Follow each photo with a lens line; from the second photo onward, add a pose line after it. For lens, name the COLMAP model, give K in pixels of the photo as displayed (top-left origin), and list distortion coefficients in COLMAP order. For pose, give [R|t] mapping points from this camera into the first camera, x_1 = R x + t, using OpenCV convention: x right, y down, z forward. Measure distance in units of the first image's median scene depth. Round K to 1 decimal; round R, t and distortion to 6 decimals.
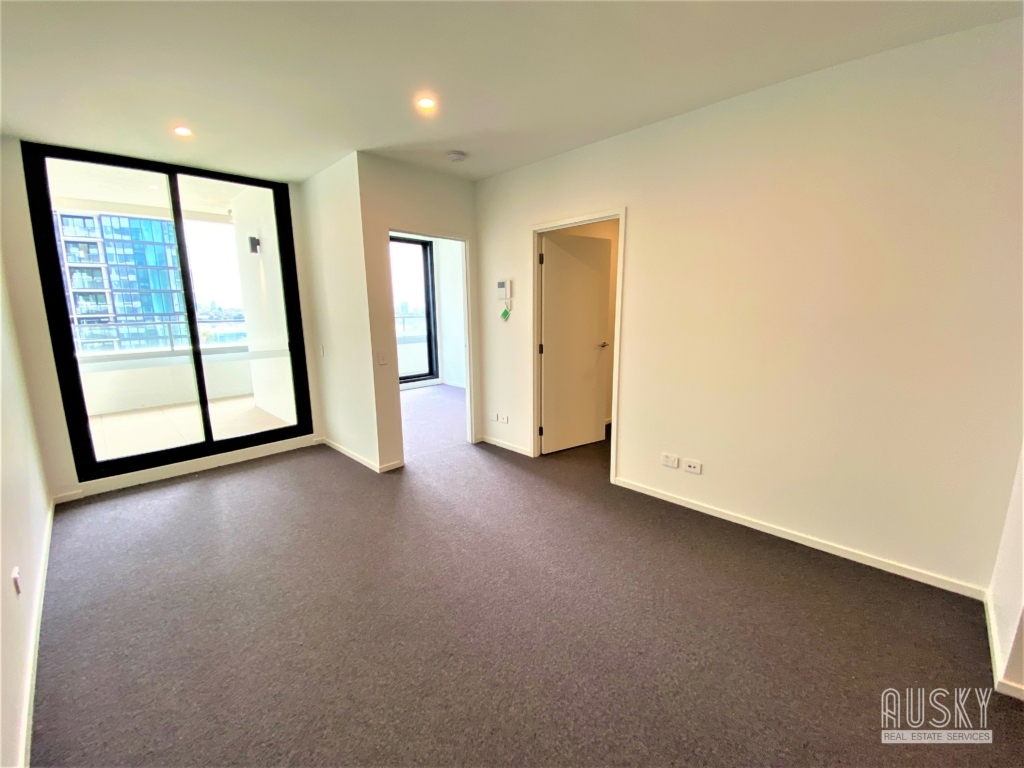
lens RADIAL K [[420.8, 0, 506.7], [0, 420.8, 383.3], [0, 0, 1]] dist [0.001145, 0.000068]
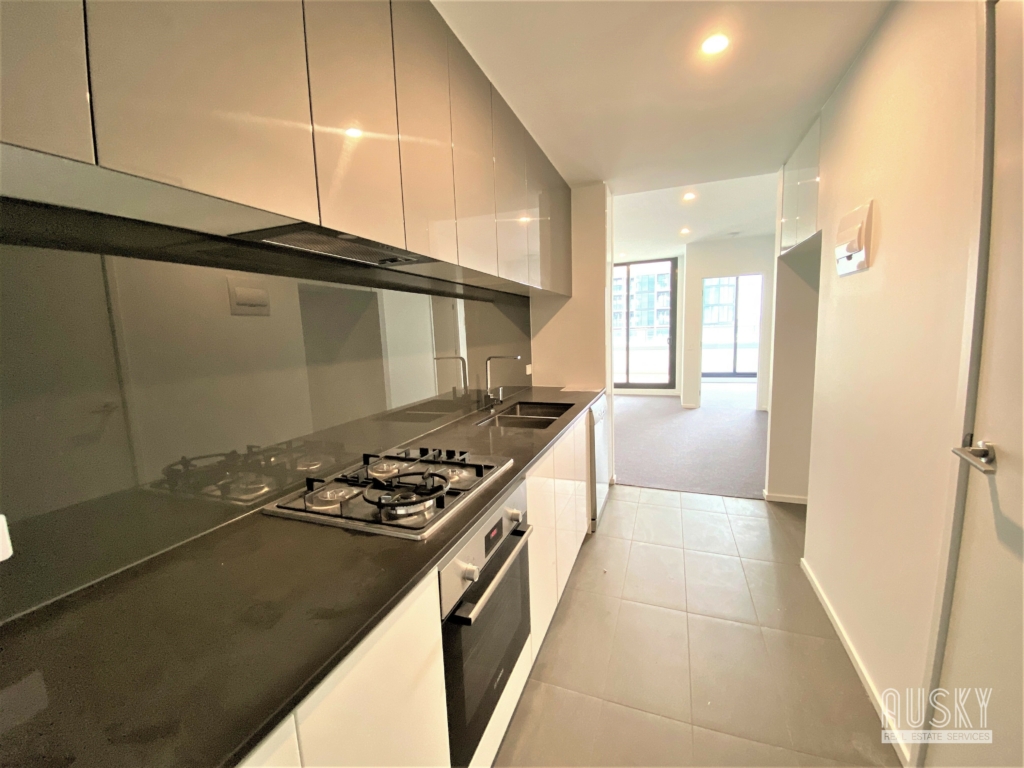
lens RADIAL K [[420.8, 0, 511.9], [0, 420.8, 381.2], [0, 0, 1]] dist [0.001145, 0.000068]
pose [[0.414845, 0.114751, -0.902627, 2.180789], [-0.145277, 0.987643, 0.058790, 0.198841], [0.898220, 0.106742, 0.426389, -1.009904]]
